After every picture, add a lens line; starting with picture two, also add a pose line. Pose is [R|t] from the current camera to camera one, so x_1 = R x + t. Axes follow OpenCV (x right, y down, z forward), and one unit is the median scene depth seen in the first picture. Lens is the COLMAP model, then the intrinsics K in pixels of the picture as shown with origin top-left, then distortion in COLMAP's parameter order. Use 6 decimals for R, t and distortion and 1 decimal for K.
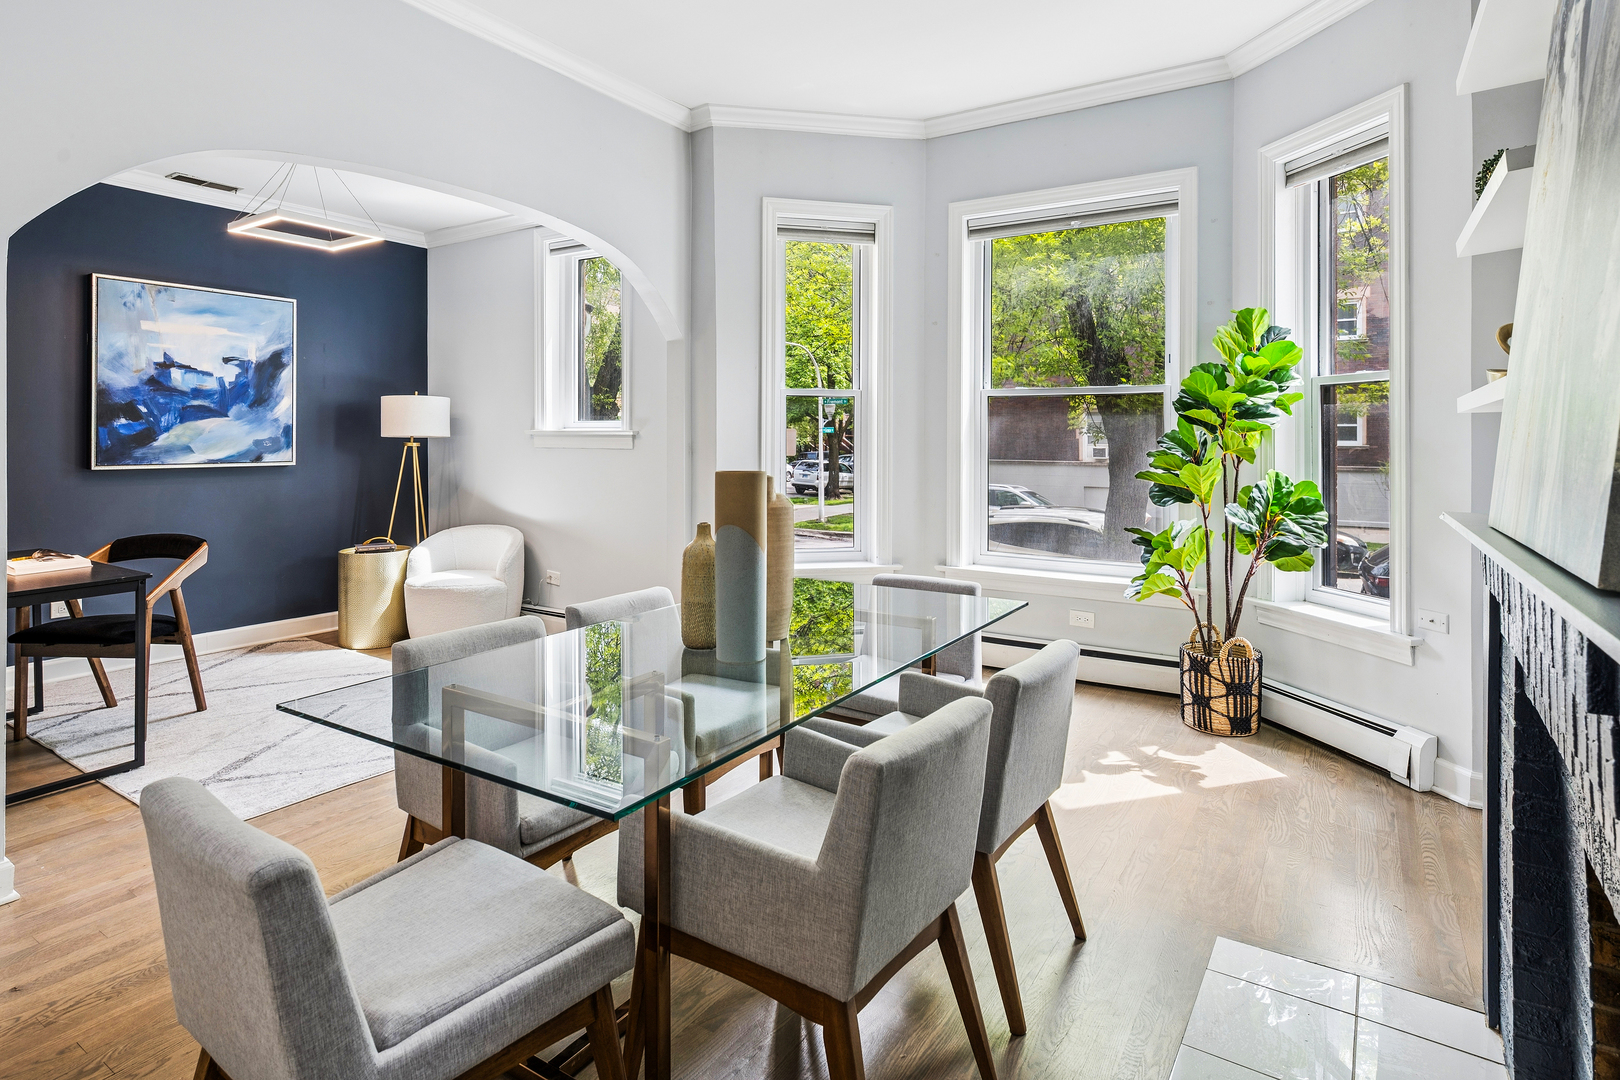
lens RADIAL K [[865.7, 0, 808.4], [0, 865.7, 436.7], [0, 0, 1]] dist [-0.006862, -0.000740]
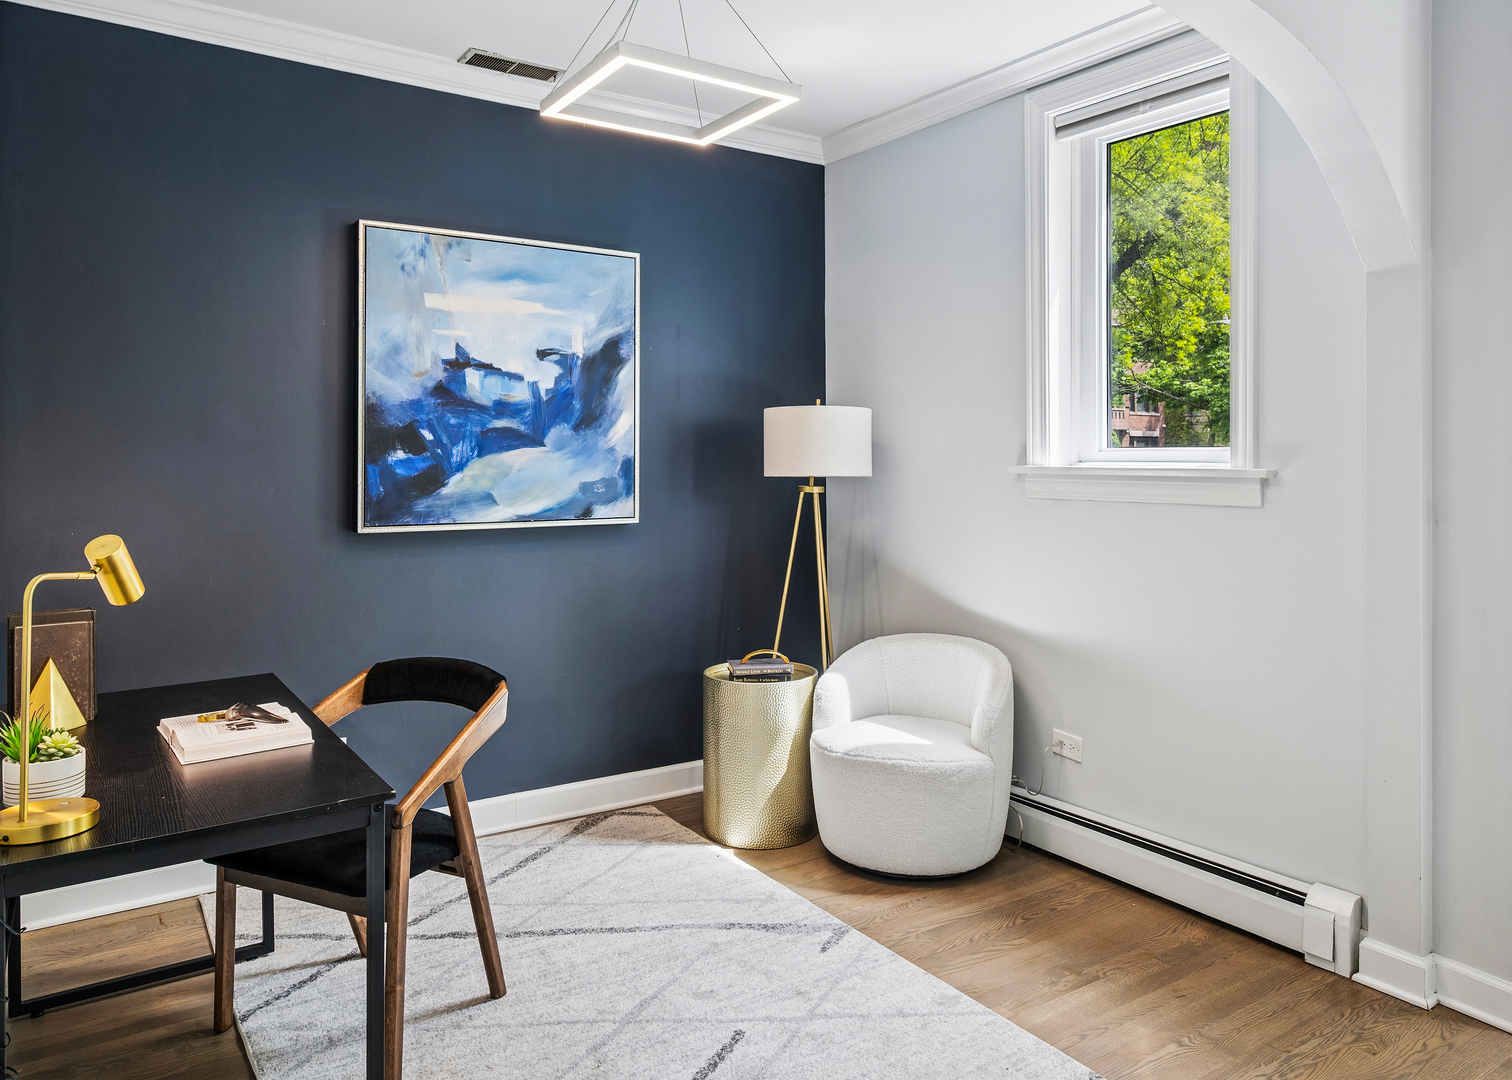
lens RADIAL K [[1052.5, 0, 755.1], [0, 1052.5, 454.3], [0, 0, 1]] dist [-0.000245, 0.000740]
pose [[0.918655, -0.003015, -0.395050, -0.233456], [0.001709, 0.999992, -0.003658, -0.013743], [0.395058, 0.002686, 0.918652, 0.362703]]
